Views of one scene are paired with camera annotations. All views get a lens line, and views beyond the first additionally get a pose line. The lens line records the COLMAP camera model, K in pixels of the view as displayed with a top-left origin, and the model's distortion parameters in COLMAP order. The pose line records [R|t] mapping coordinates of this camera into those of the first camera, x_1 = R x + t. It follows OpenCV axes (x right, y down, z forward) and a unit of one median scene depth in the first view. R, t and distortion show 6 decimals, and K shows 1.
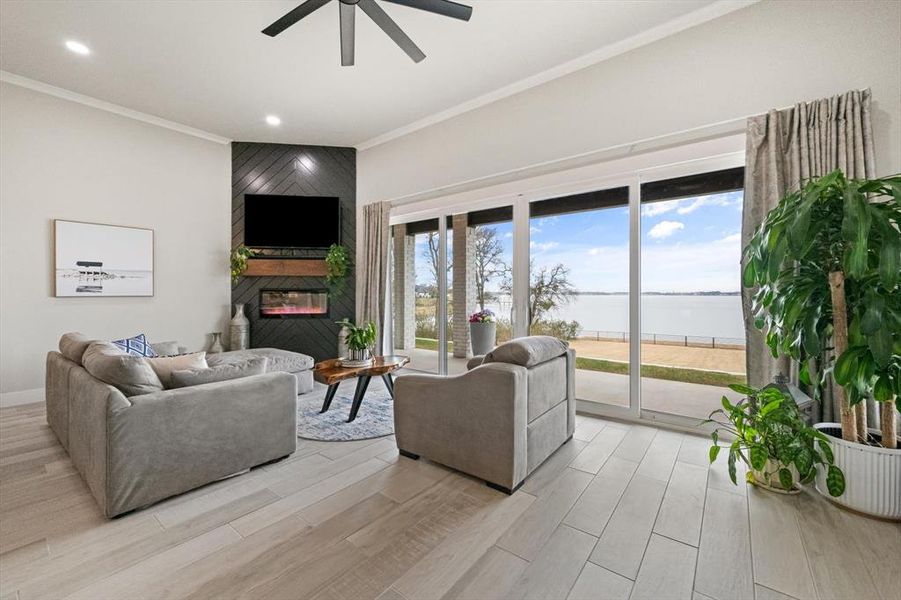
lens RADIAL K [[368.5, 0, 452.4], [0, 368.5, 290.9], [0, 0, 1]] dist [-0.000067, 0.000208]
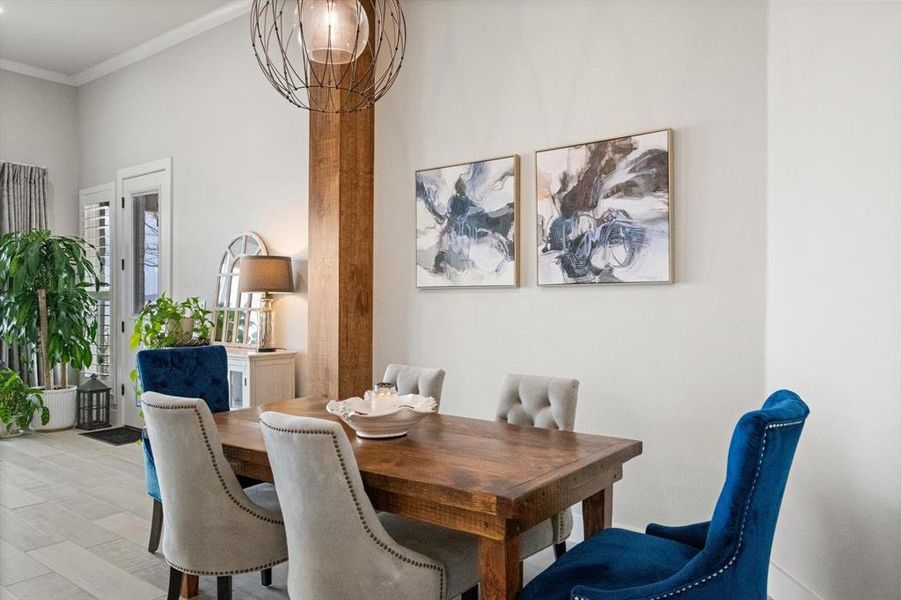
lens RADIAL K [[656.2, 0, 450.5], [0, 656.2, 300.0], [0, 0, 1]] dist [0.005246, 0.002398]
pose [[0.004523, -0.002265, 0.999987, -1.447790], [-0.009257, 0.999954, 0.002307, -0.021126], [-0.999947, -0.009268, 0.004502, -0.631180]]
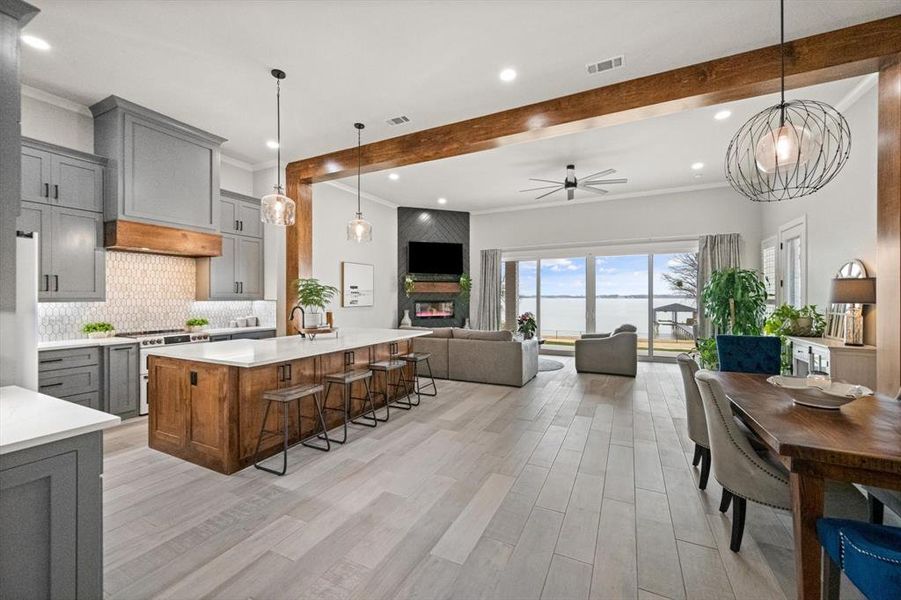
lens RADIAL K [[360.5, 0, 450.2], [0, 360.5, 294.6], [0, 0, 1]] dist [0.000855, 0.000102]
pose [[0.981625, -0.000091, 0.190822, -1.442402], [-0.000068, 1.000000, 0.000828, -0.068334], [-0.190822, -0.000825, 0.981624, -1.180753]]
